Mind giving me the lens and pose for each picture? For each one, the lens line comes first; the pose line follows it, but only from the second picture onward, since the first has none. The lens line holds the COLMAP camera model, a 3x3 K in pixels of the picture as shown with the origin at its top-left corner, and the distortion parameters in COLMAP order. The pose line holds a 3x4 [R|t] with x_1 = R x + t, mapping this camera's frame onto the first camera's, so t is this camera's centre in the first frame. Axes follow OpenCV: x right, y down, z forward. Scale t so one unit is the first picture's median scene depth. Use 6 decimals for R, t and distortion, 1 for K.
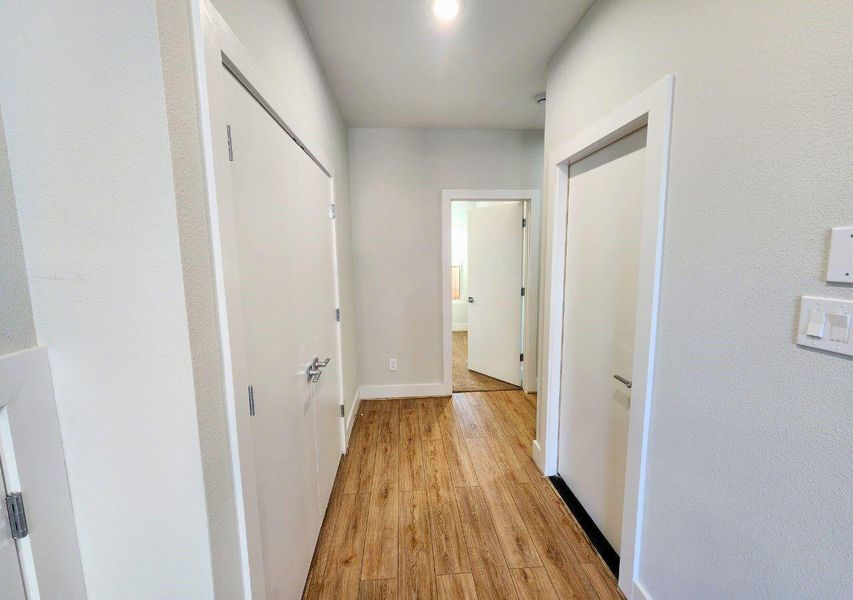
lens RADIAL K [[347.5, 0, 426.4], [0, 347.5, 295.1], [0, 0, 1]] dist [0.001080, -0.000210]
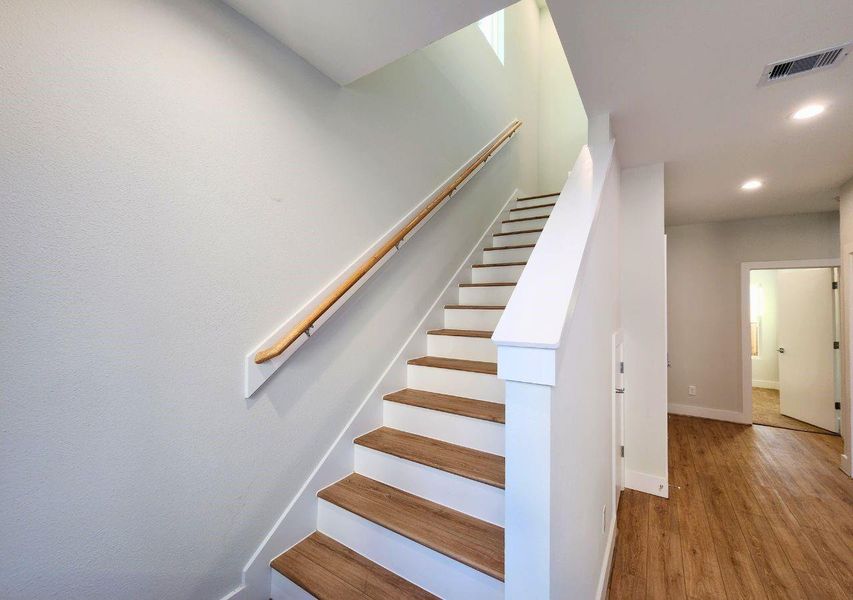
lens RADIAL K [[347.5, 0, 426.4], [0, 347.5, 295.1], [0, 0, 1]] dist [0.001080, -0.000210]
pose [[0.791183, 0.004610, -0.611562, -0.096944], [-0.095673, 0.988593, -0.116321, 0.098067], [0.604049, 0.150541, 0.782599, -0.795852]]
